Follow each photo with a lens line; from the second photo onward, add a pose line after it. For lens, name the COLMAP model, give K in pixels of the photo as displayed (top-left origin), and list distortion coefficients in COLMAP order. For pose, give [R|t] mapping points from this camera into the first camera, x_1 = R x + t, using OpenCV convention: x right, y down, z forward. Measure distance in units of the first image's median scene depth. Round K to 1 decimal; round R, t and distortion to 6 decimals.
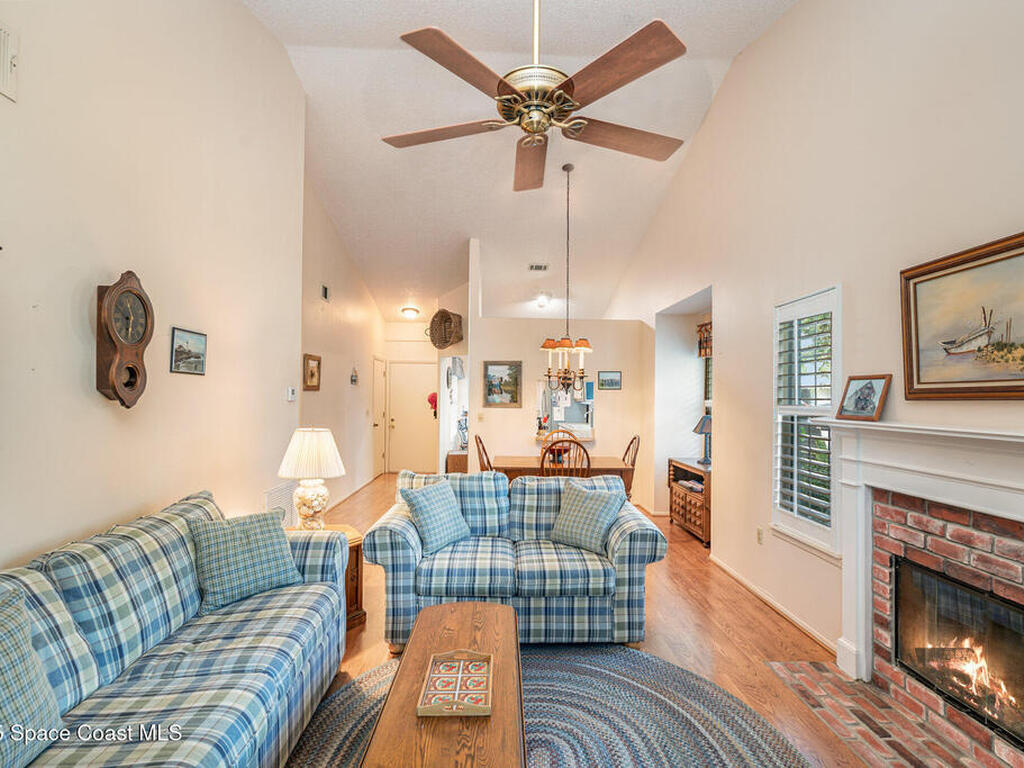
lens RADIAL K [[529.4, 0, 513.9], [0, 529.4, 388.3], [0, 0, 1]] dist [-0.006262, 0.002468]
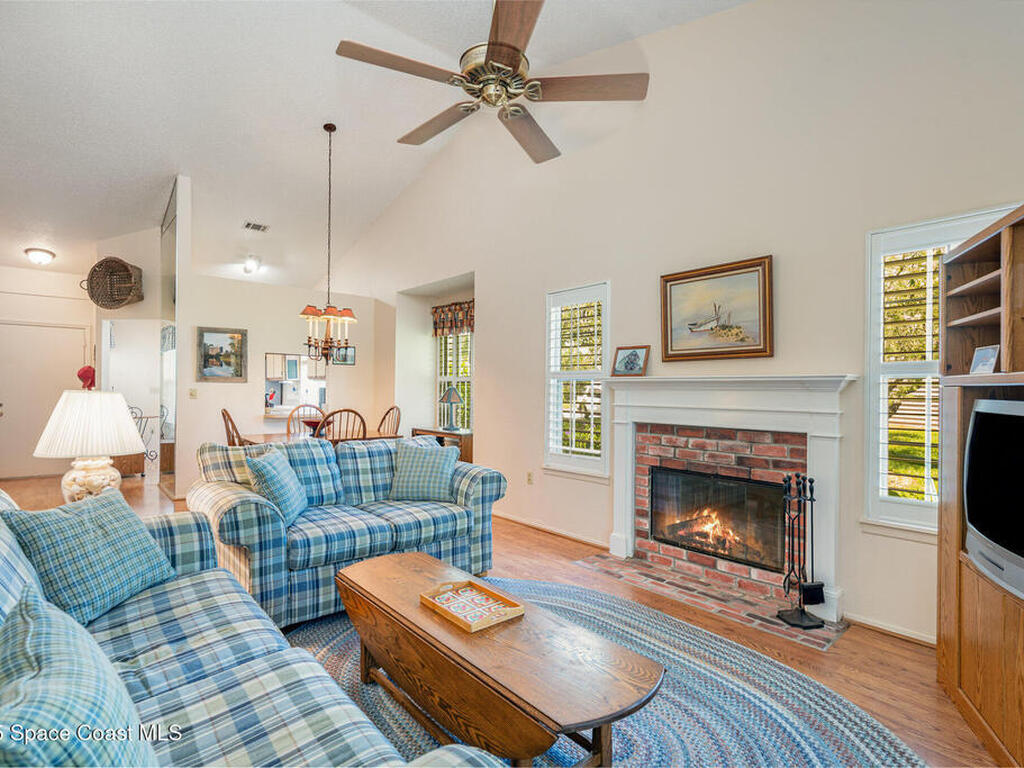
lens RADIAL K [[529.4, 0, 513.9], [0, 529.4, 388.3], [0, 0, 1]] dist [-0.006262, 0.002468]
pose [[0.775099, -0.001859, 0.631837, -0.457988], [-0.009845, 0.999839, 0.015020, 0.066691], [-0.631763, -0.017863, 0.774956, 0.078700]]
